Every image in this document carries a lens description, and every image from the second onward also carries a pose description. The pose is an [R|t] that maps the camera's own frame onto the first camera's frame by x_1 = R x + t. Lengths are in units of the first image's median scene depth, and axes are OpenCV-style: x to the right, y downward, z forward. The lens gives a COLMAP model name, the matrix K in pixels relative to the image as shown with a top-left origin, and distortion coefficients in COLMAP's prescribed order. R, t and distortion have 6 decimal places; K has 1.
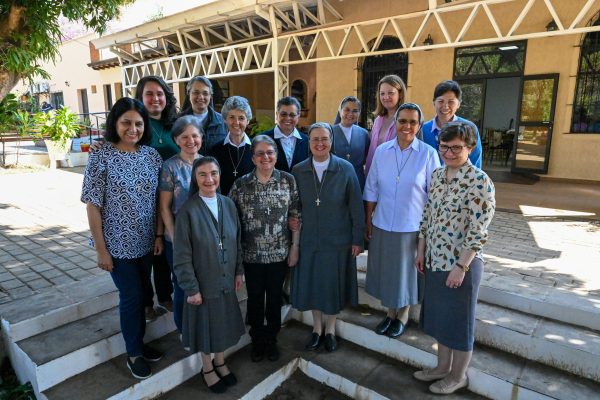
lens RADIAL K [[389.9, 0, 300.7], [0, 389.9, 199.2], [0, 0, 1]] dist [-0.009187, -0.001915]
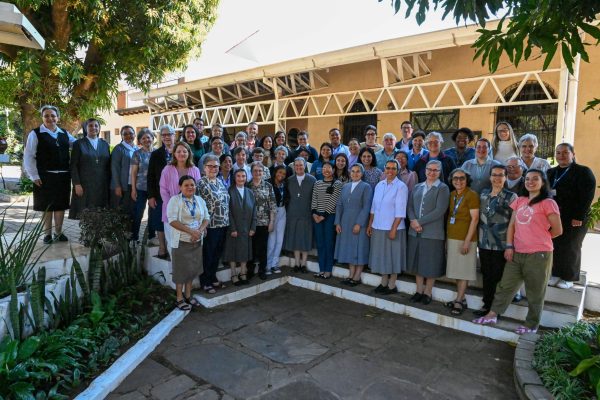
lens RADIAL K [[389.9, 0, 299.6], [0, 389.9, 199.9], [0, 0, 1]] dist [-0.009187, -0.001915]
pose [[0.999654, 0.024520, 0.009500, 0.008375], [-0.023325, 0.993633, -0.110220, 0.072213], [-0.012142, 0.109960, 0.993862, -0.287526]]
